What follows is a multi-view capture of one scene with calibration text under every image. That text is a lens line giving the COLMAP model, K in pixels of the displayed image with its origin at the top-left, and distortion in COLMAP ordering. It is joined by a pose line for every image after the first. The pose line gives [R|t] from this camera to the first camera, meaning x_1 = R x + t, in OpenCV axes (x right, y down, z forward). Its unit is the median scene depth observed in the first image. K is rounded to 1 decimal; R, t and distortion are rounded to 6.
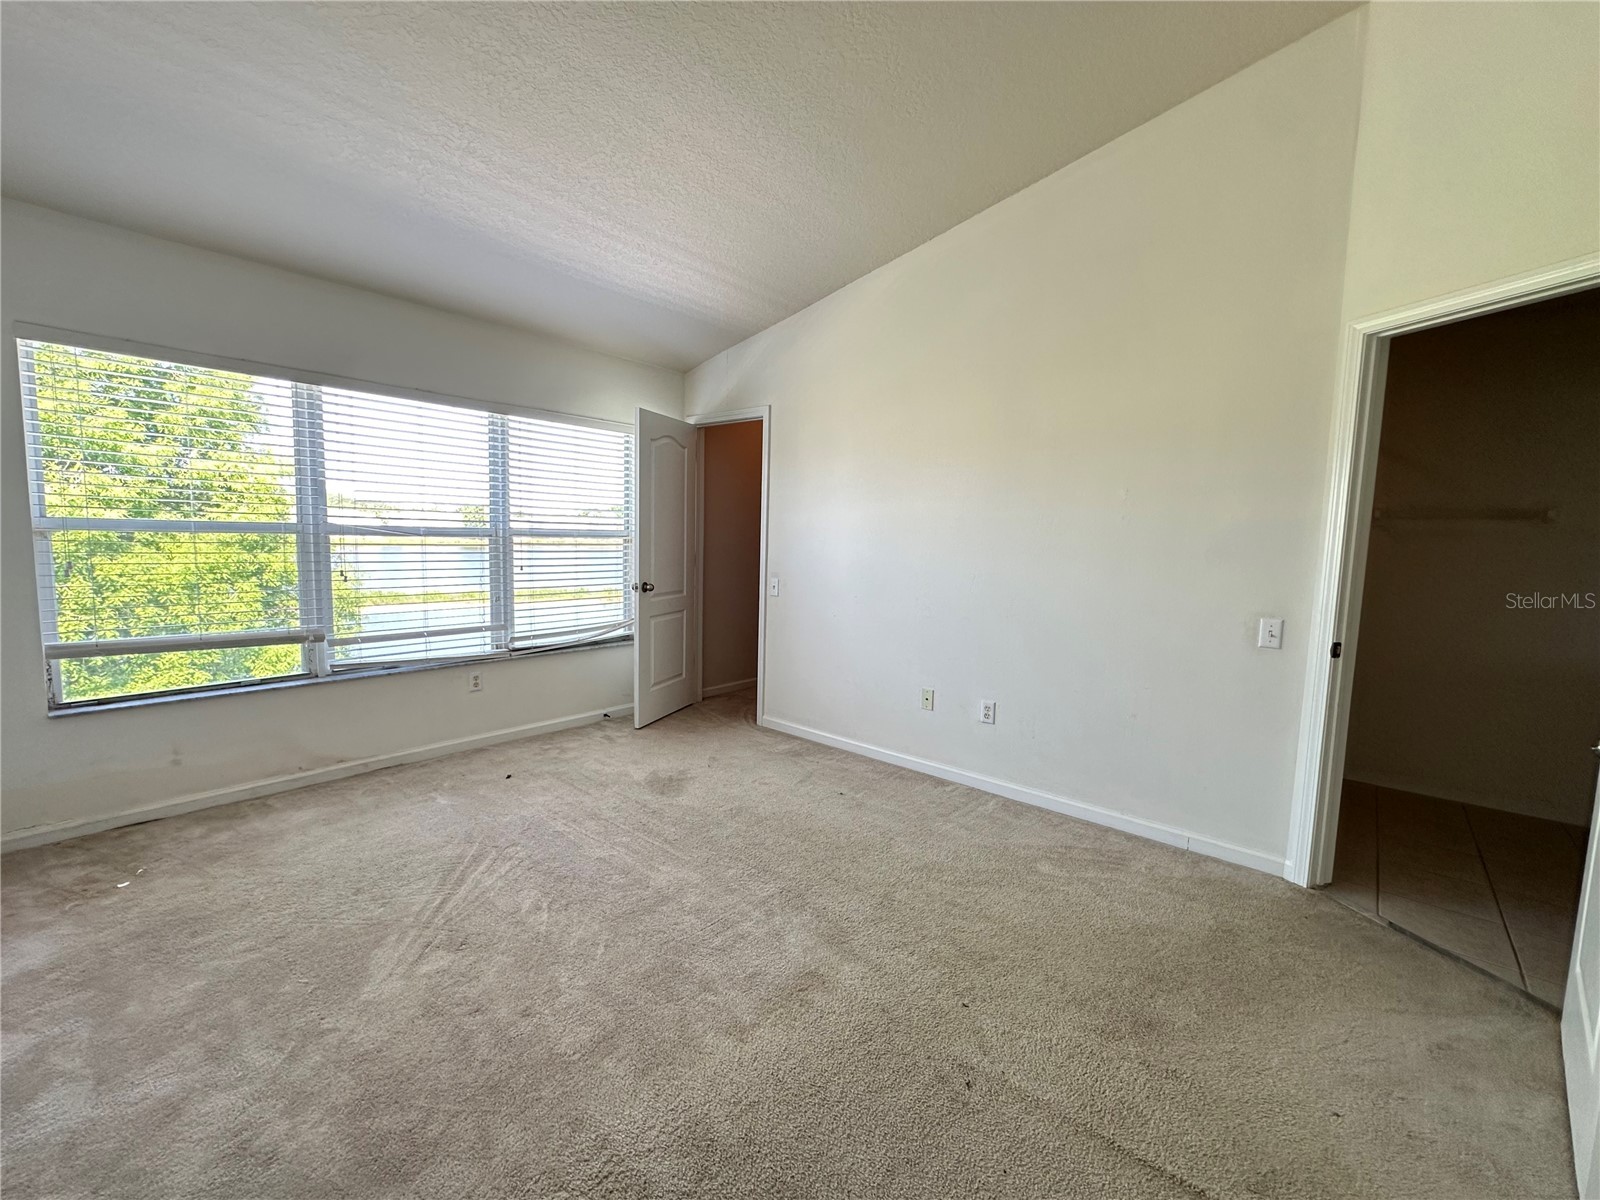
lens RADIAL K [[662.7, 0, 800.1], [0, 662.7, 589.7], [0, 0, 1]] dist [0.012045, -0.000019]
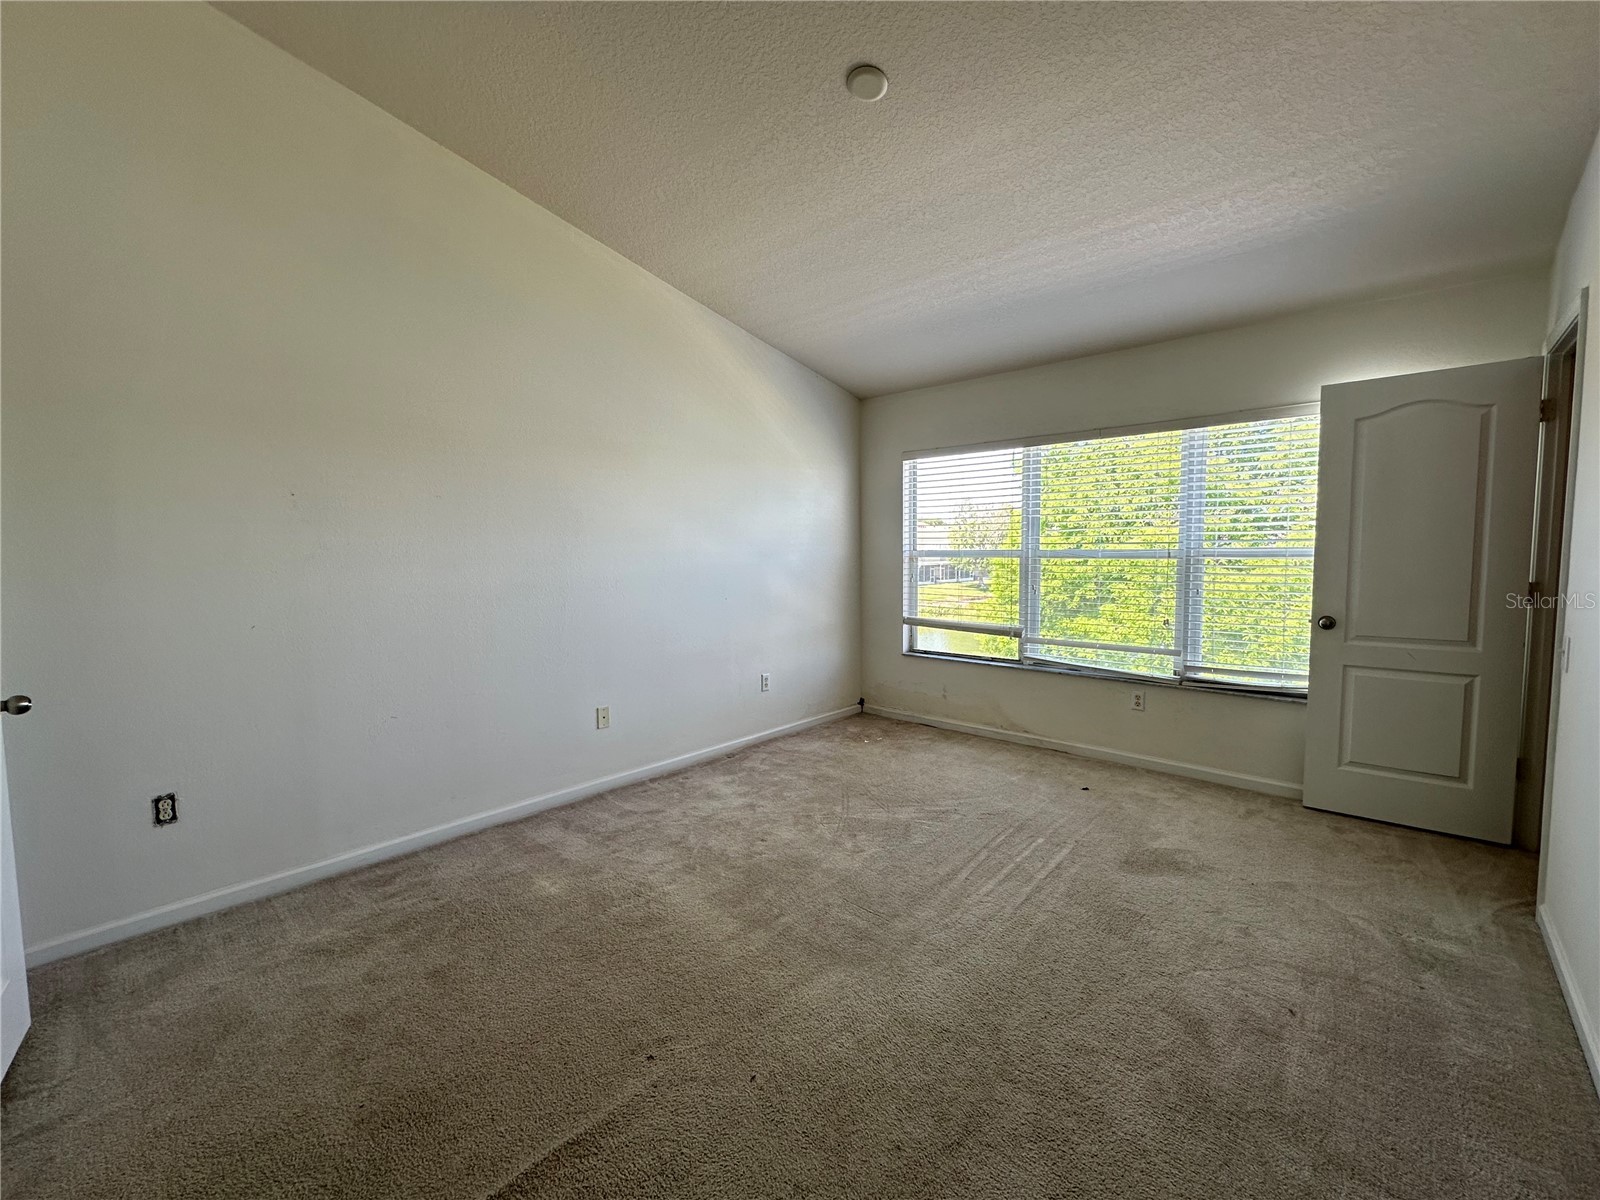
lens RADIAL K [[662.7, 0, 800.6], [0, 662.7, 611.3], [0, 0, 1]] dist [0.012045, -0.000019]
pose [[-0.021008, 0.066657, -0.997555, 0.584953], [-0.075930, 0.994787, 0.068071, -0.030152], [0.996892, 0.077174, -0.015837, 0.554754]]
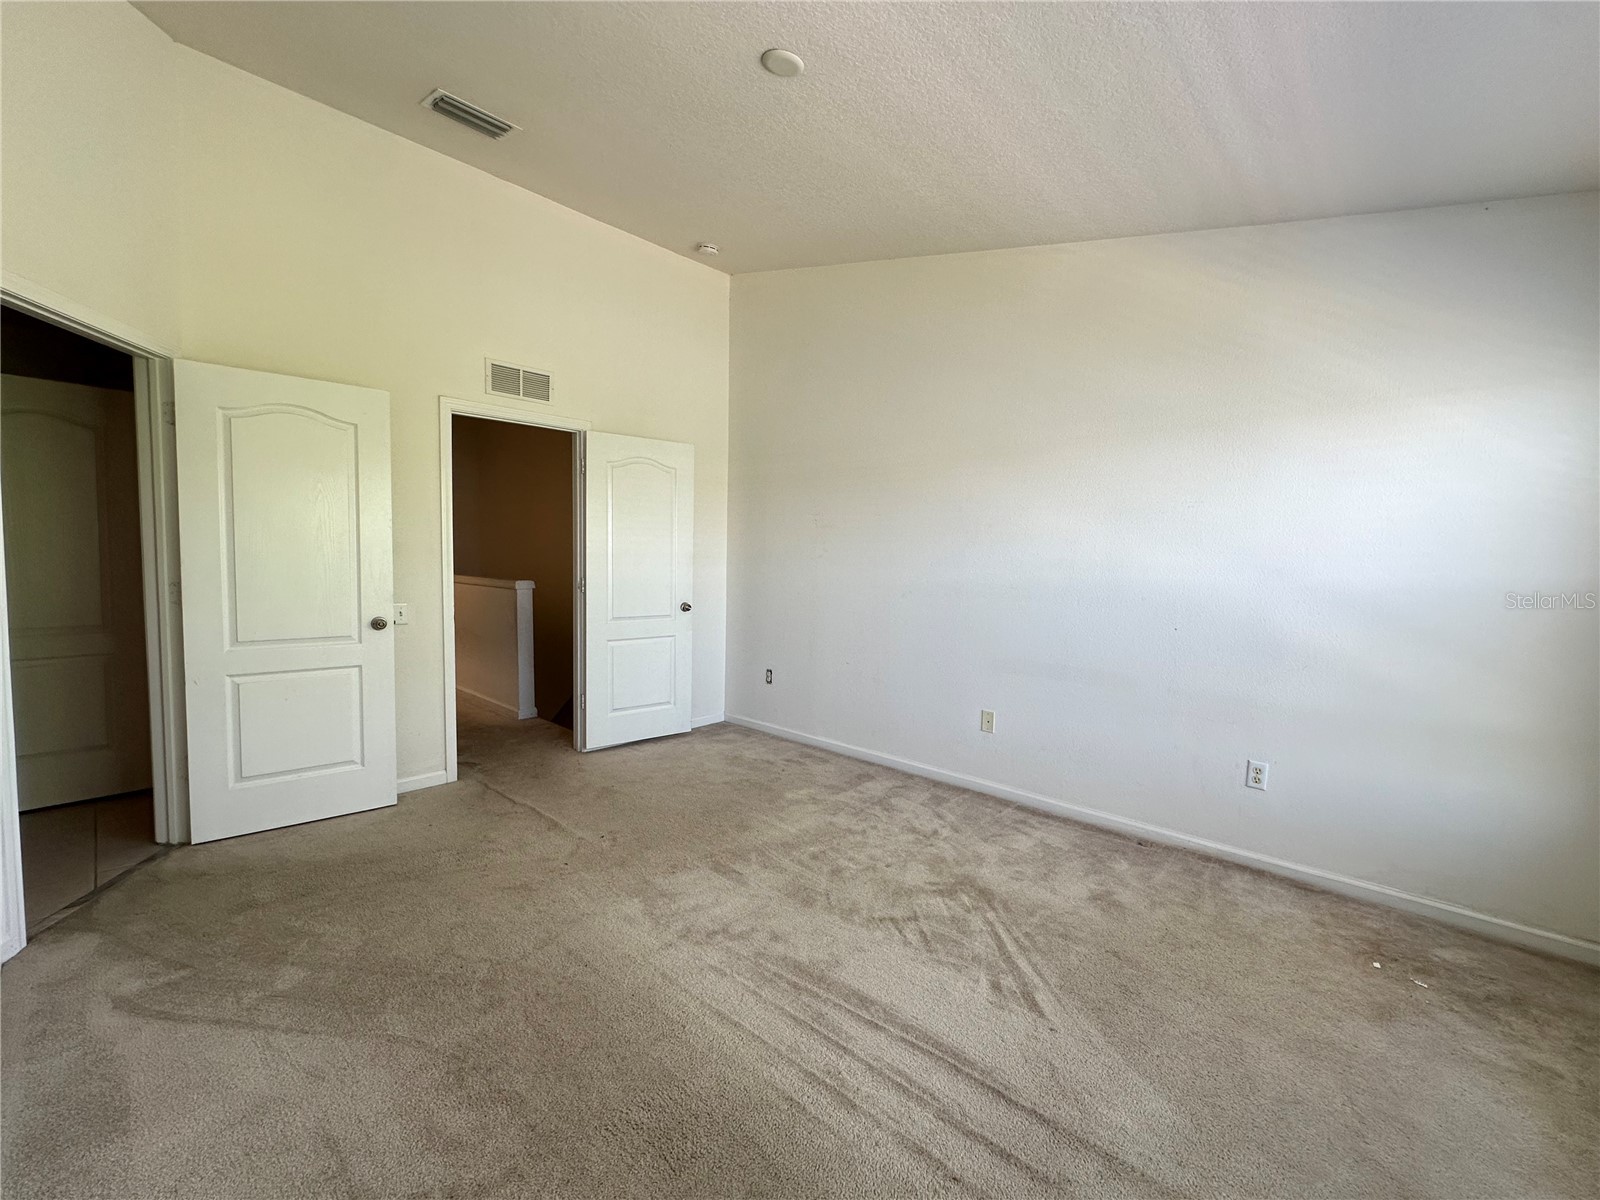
lens RADIAL K [[662.7, 0, 799.9], [0, 662.7, 603.4], [0, 0, 1]] dist [0.012045, -0.000019]
pose [[-0.998298, -0.046640, 0.035019, -0.161057], [-0.040786, 0.987471, 0.152442, -0.105395], [-0.041690, 0.150754, -0.987692, 1.270211]]
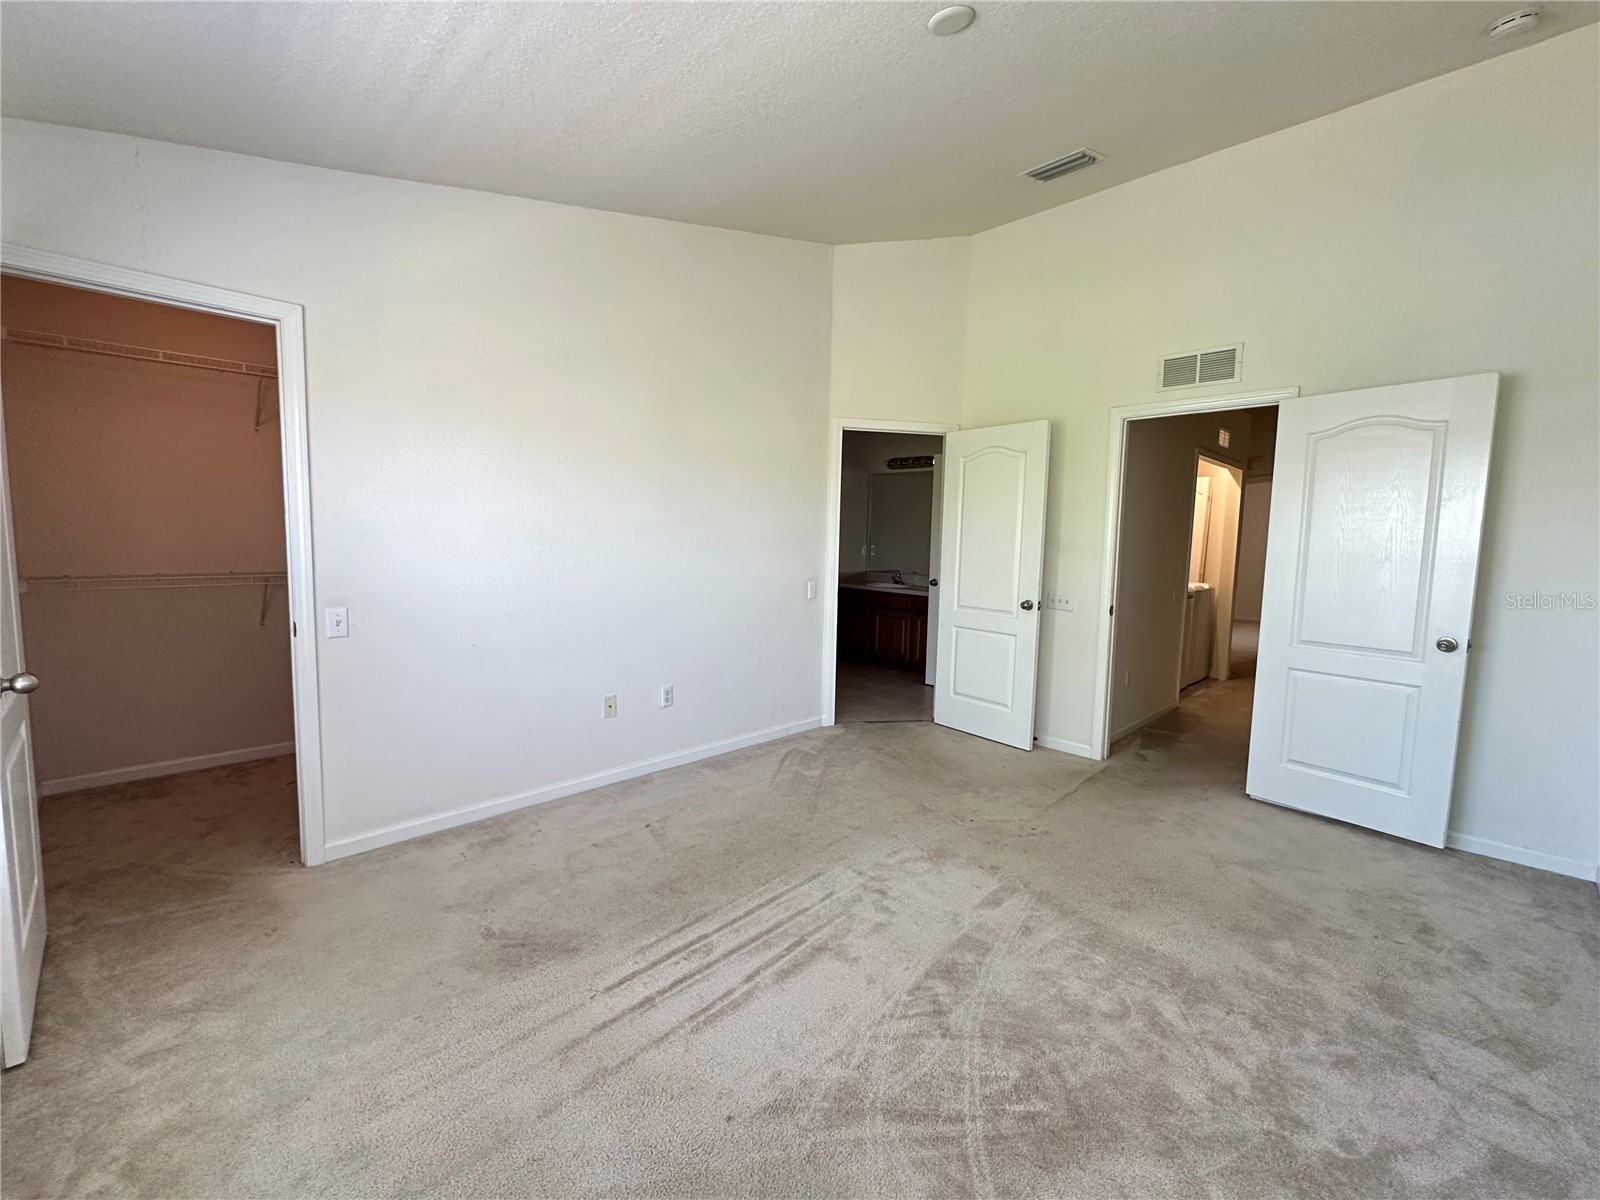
lens RADIAL K [[662.7, 0, 797.6], [0, 662.7, 601.0], [0, 0, 1]] dist [0.012045, -0.000019]
pose [[0.072998, -0.119311, 0.990170, -0.748889], [0.060568, 0.991516, 0.115008, -0.080233], [-0.995491, 0.051577, 0.079605, 0.690403]]
